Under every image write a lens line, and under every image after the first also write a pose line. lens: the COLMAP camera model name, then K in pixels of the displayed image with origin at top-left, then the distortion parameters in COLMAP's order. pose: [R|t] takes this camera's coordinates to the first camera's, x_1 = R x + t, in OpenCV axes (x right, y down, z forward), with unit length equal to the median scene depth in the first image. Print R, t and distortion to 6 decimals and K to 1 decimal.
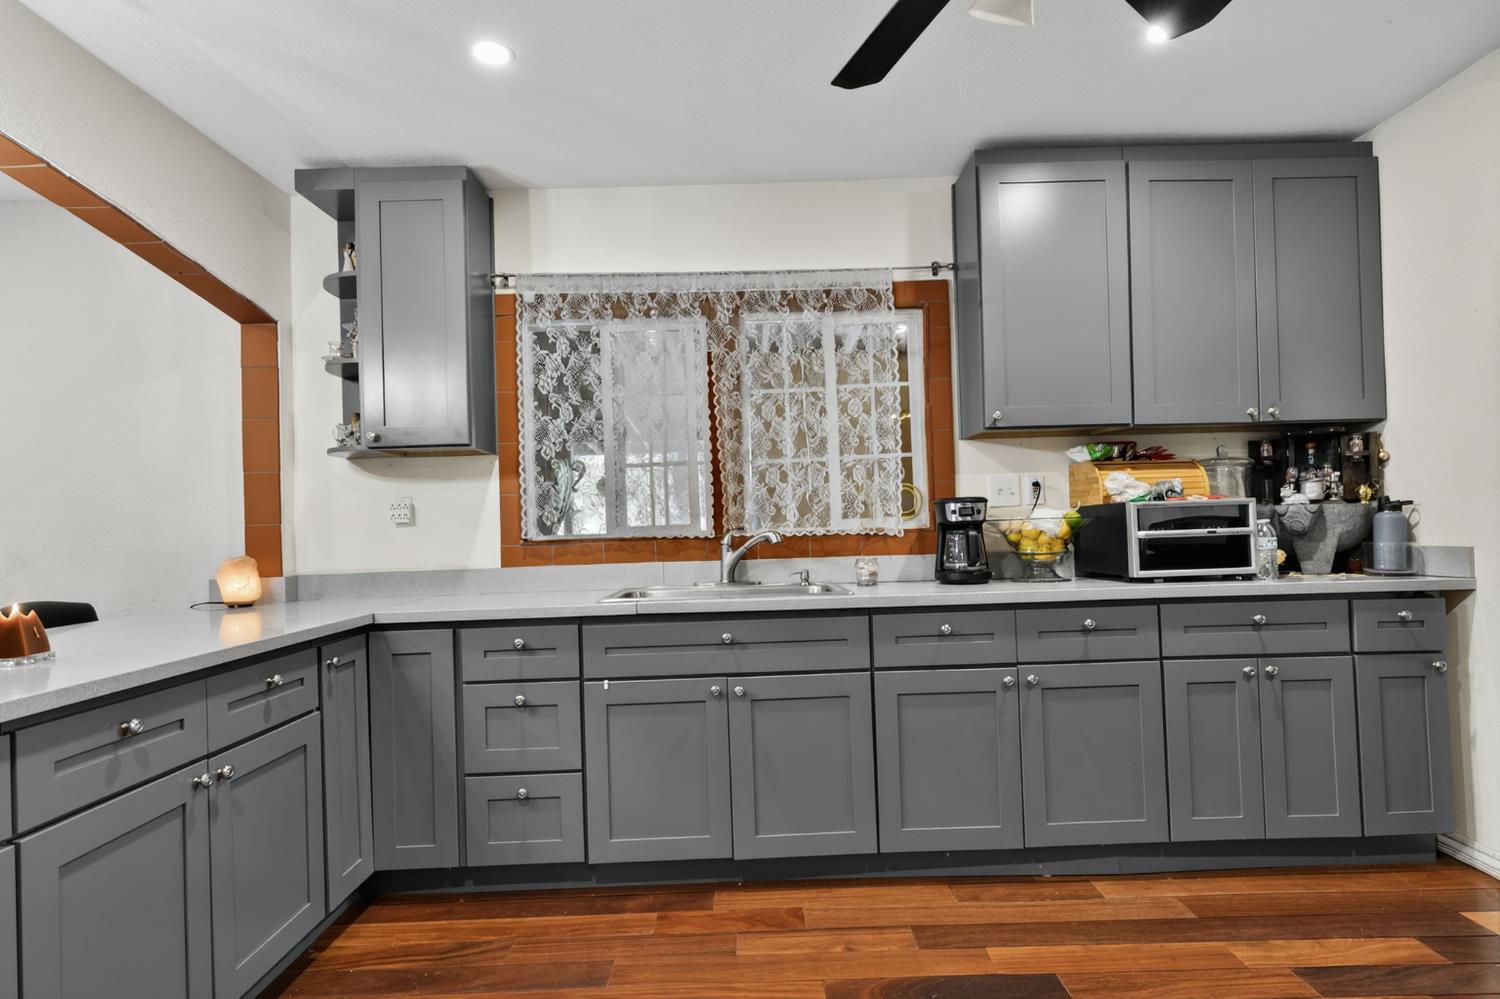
lens RADIAL K [[797.9, 0, 750.0], [0, 797.9, 499.5], [0, 0, 1]] dist [0.002203, 0.001582]
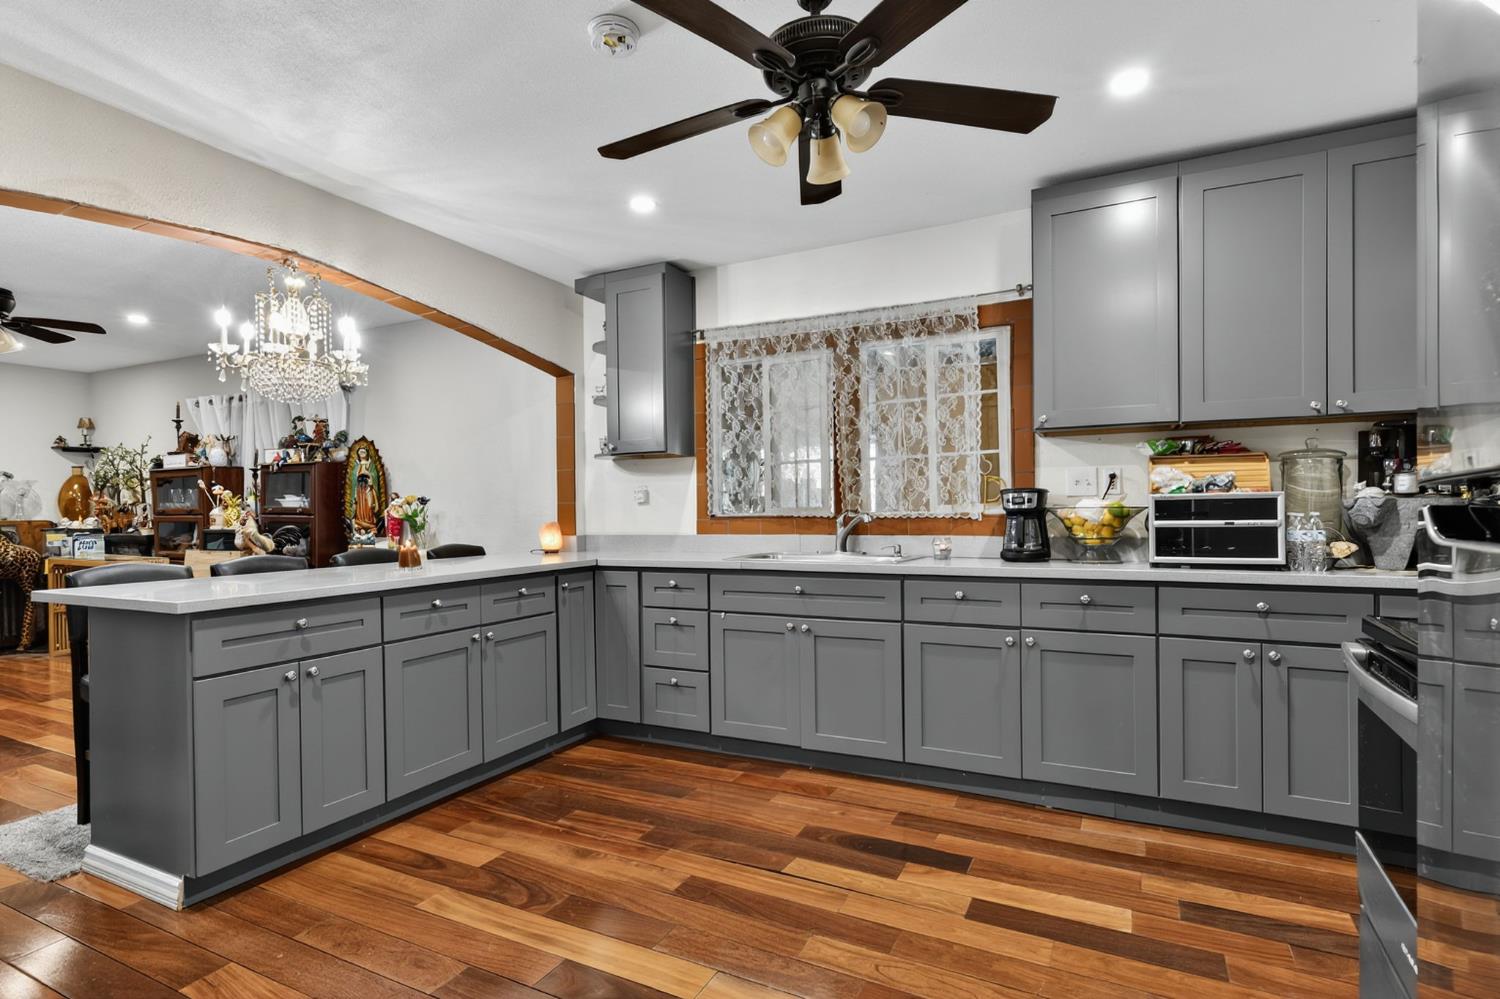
lens RADIAL K [[741.5, 0, 750.0], [0, 741.5, 499.5], [0, 0, 1]] dist [0.000220, -0.000162]
pose [[0.886730, 0.012898, -0.462107, 0.411226], [-0.000417, 0.999633, 0.027100, -0.015417], [0.462287, -0.023838, 0.886410, -0.151372]]
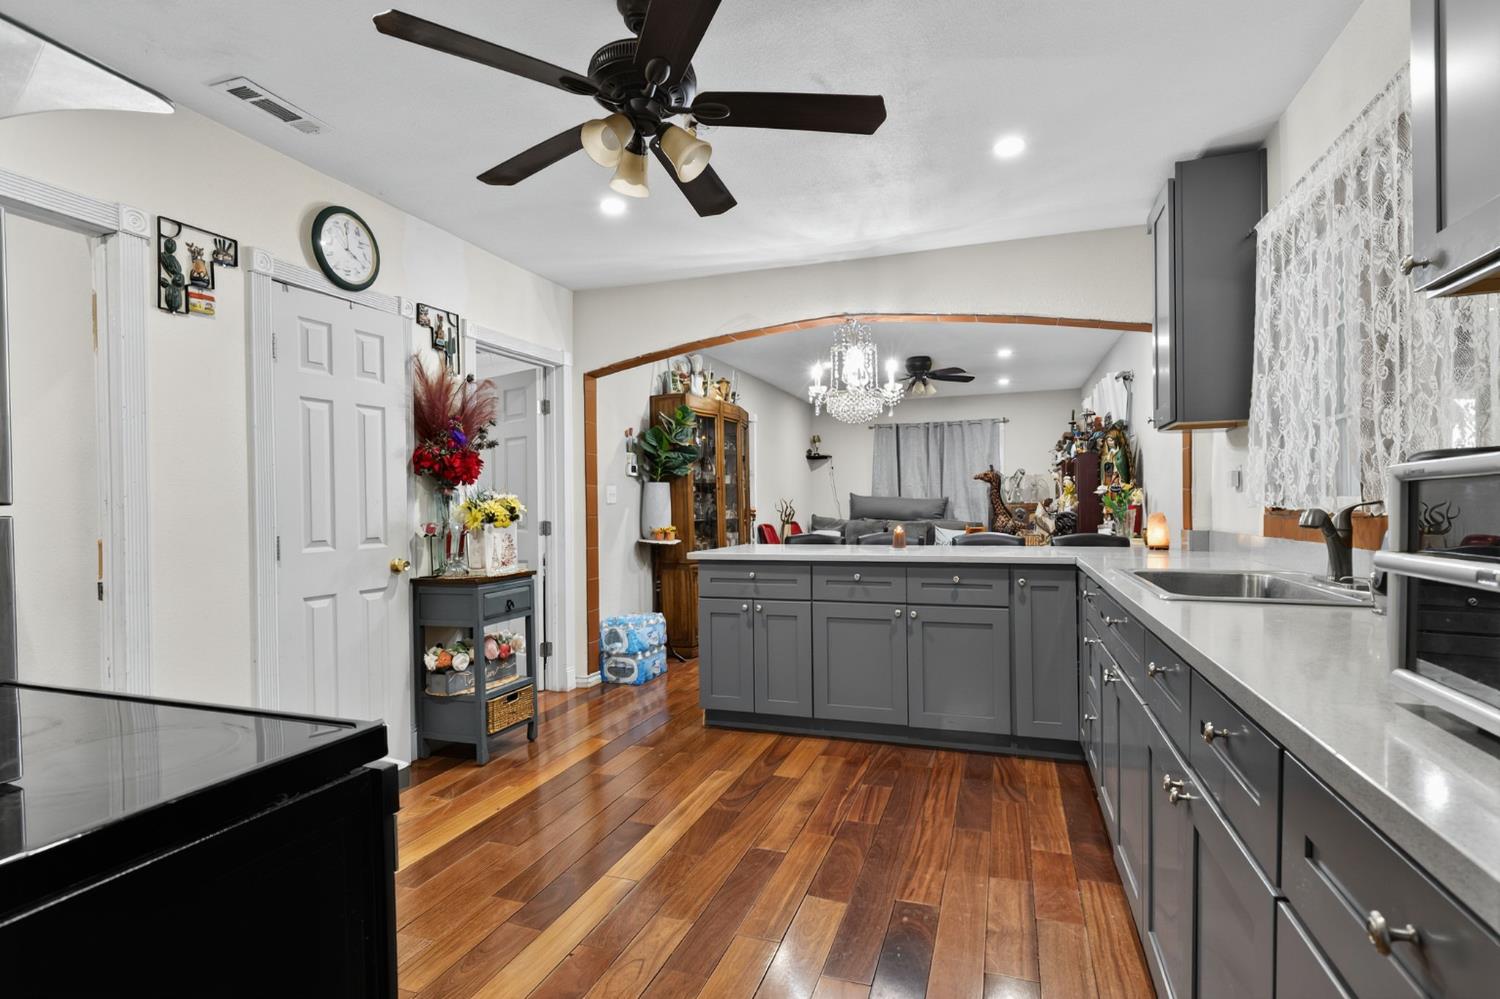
lens RADIAL K [[741.5, 0, 750.0], [0, 741.5, 499.5], [0, 0, 1]] dist [0.000220, -0.000162]
pose [[-0.335362, 0.026444, -0.941718, 0.775706], [0.049010, 0.998742, 0.010593, 0.000750], [0.940814, -0.042601, -0.336236, 0.755869]]
